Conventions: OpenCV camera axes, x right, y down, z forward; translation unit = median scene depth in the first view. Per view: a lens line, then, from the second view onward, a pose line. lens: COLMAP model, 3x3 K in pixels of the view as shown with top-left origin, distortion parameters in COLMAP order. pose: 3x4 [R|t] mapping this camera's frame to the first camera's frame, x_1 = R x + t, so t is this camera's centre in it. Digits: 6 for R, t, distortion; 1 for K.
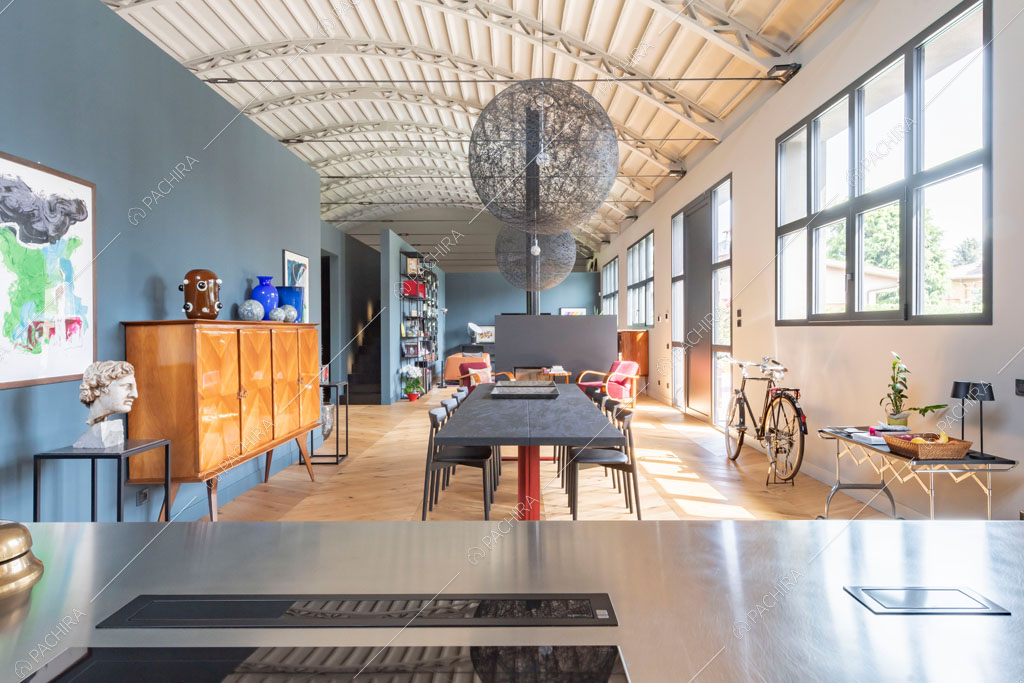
lens RADIAL K [[628.3, 0, 513.4], [0, 628.3, 343.6], [0, 0, 1]] dist [0.047525, 0.000069]
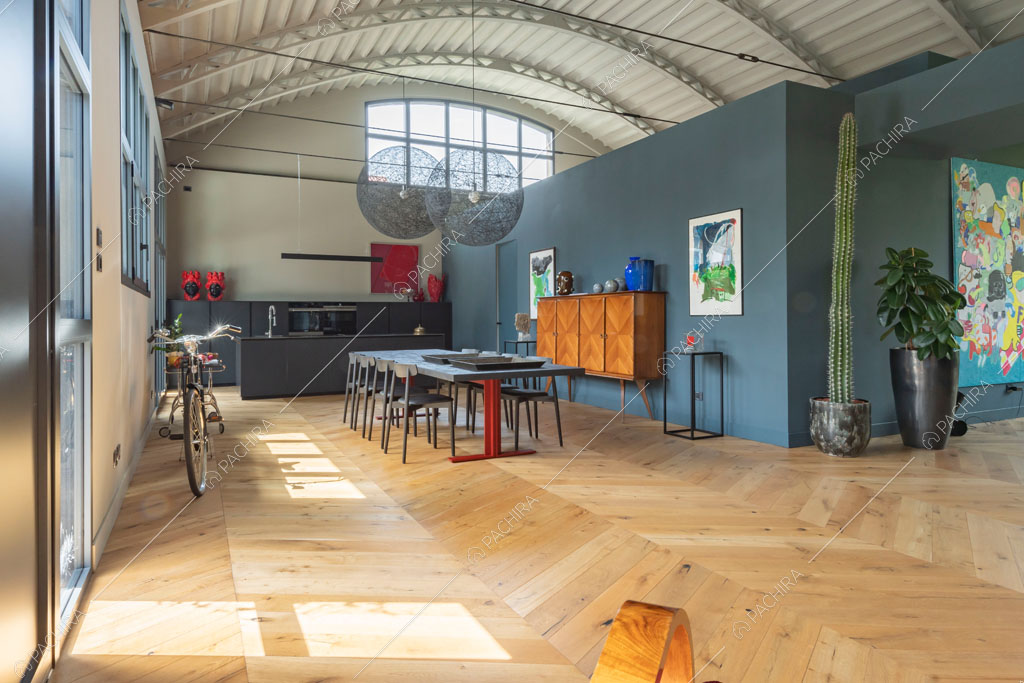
lens RADIAL K [[633.9, 0, 513.7], [0, 633.9, 317.4], [0, 0, 1]] dist [0.022067, -0.005682]
pose [[-0.890496, 0.009818, -0.454884, 0.214860], [0.001026, 0.999808, 0.019571, -0.003749], [0.454989, 0.016961, -0.890335, 1.034101]]
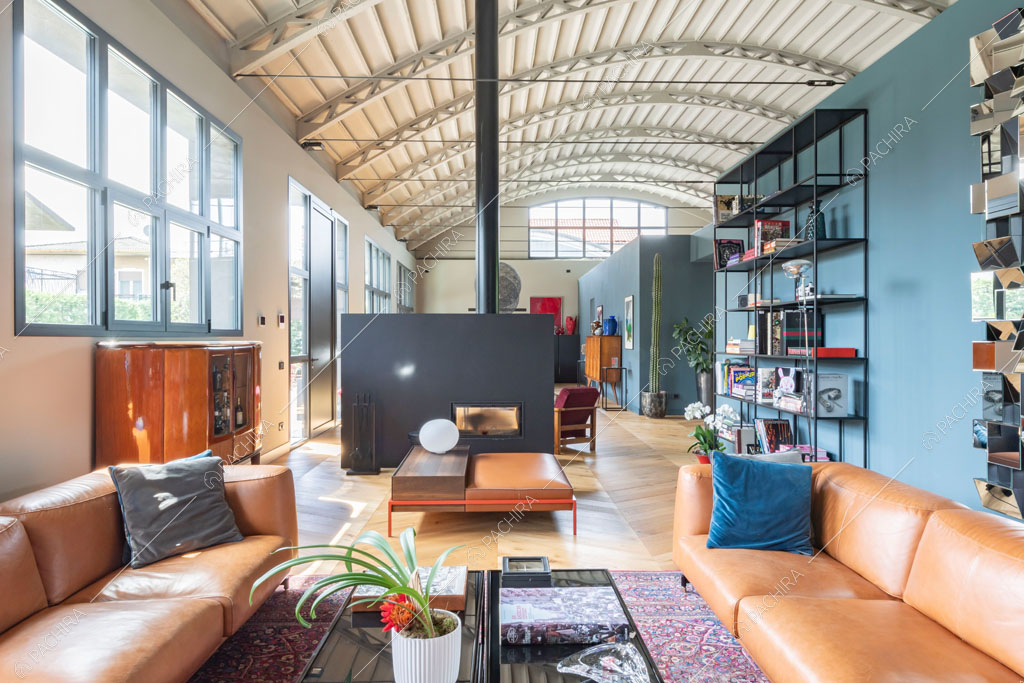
lens RADIAL K [[645.5, 0, 505.6], [0, 645.5, 341.4], [0, 0, 1]] dist [0.022521, -0.002369]
pose [[-0.999780, 0.004199, -0.020540, 0.032071], [0.003647, 0.999633, 0.026826, -0.038795], [0.020645, 0.026745, -0.999429, 1.718121]]
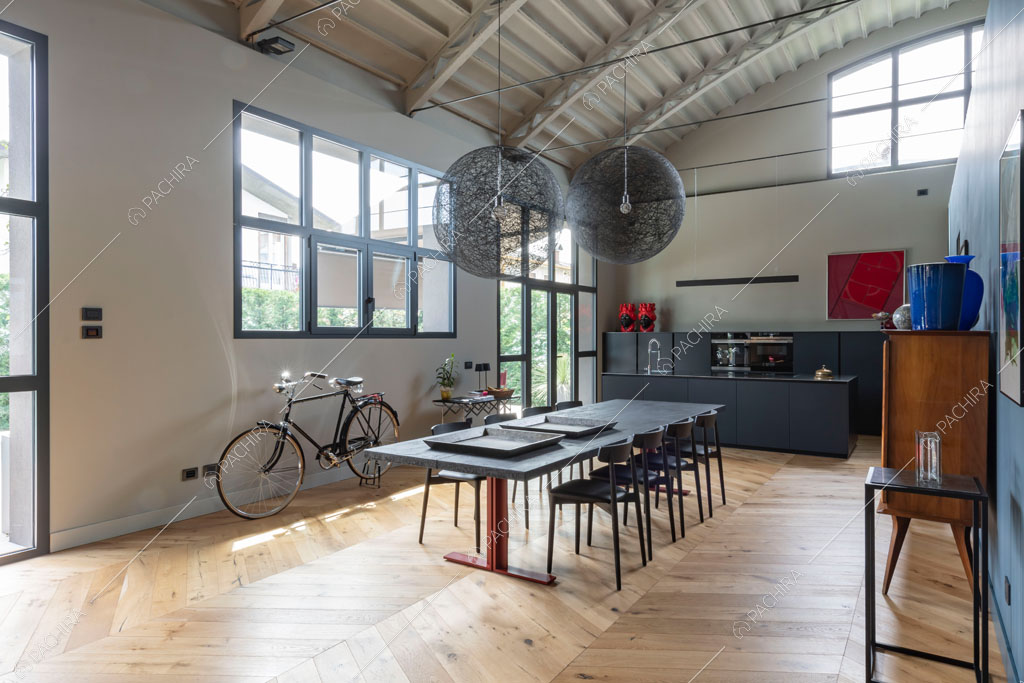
lens RADIAL K [[628.0, 0, 505.3], [0, 628.0, 337.3], [0, 0, 1]] dist [0.020800, -0.003699]
pose [[-0.839419, 0.003678, 0.543473, -0.173194], [0.015551, 0.999730, 0.017254, -0.022211], [-0.543263, 0.022935, -0.839249, 0.891194]]
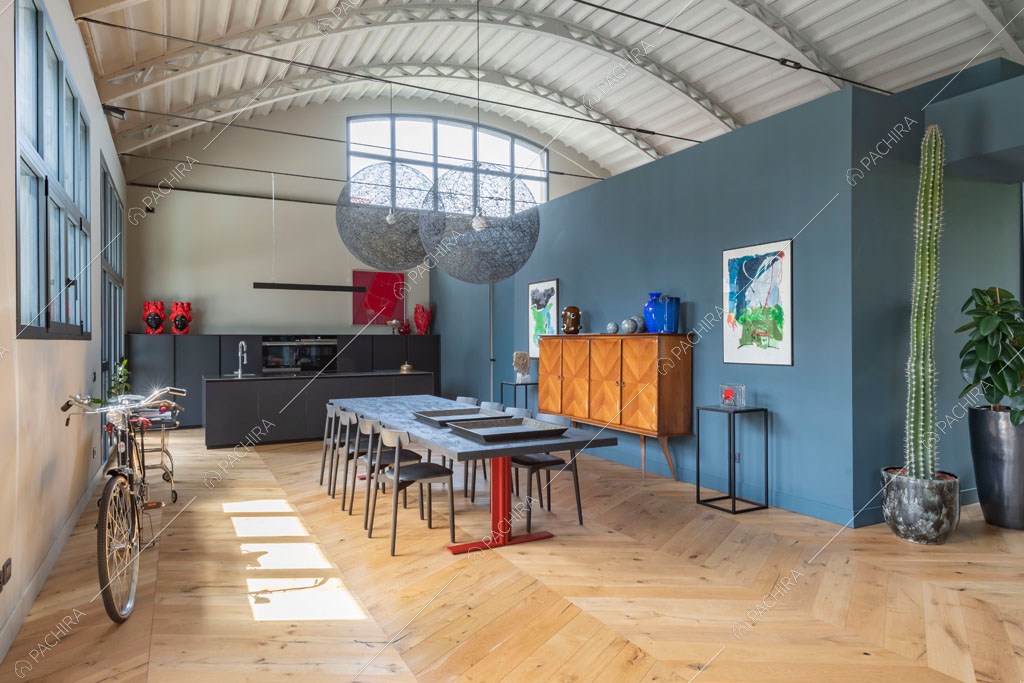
lens RADIAL K [[629.0, 0, 504.7], [0, 629.0, 346.6], [0, 0, 1]] dist [0.022307, -0.002709]
pose [[-0.883771, 0.011367, -0.467782, 0.191529], [-0.003740, 0.999501, 0.031355, -0.022112], [0.467905, 0.029461, -0.883288, 0.945983]]
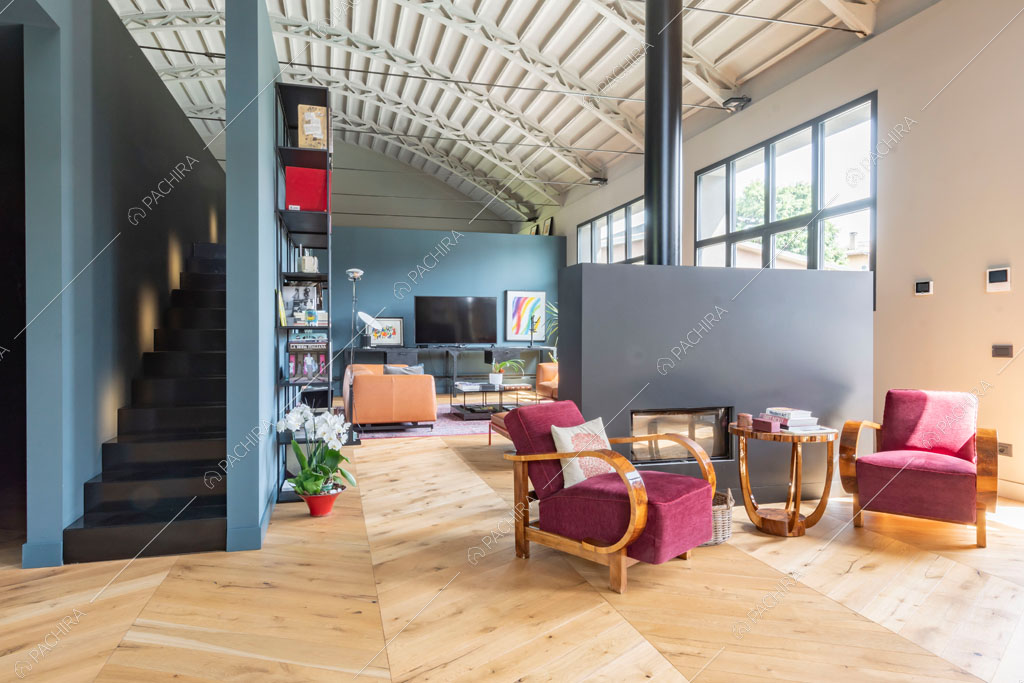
lens RADIAL K [[628.0, 0, 505.3], [0, 628.0, 337.3], [0, 0, 1]] dist [0.020800, -0.003699]
pose [[0.965201, 0.001664, 0.261504, -0.167730], [0.002658, 0.999866, -0.016174, 0.001585], [-0.261496, 0.016306, 0.965067, 0.709627]]
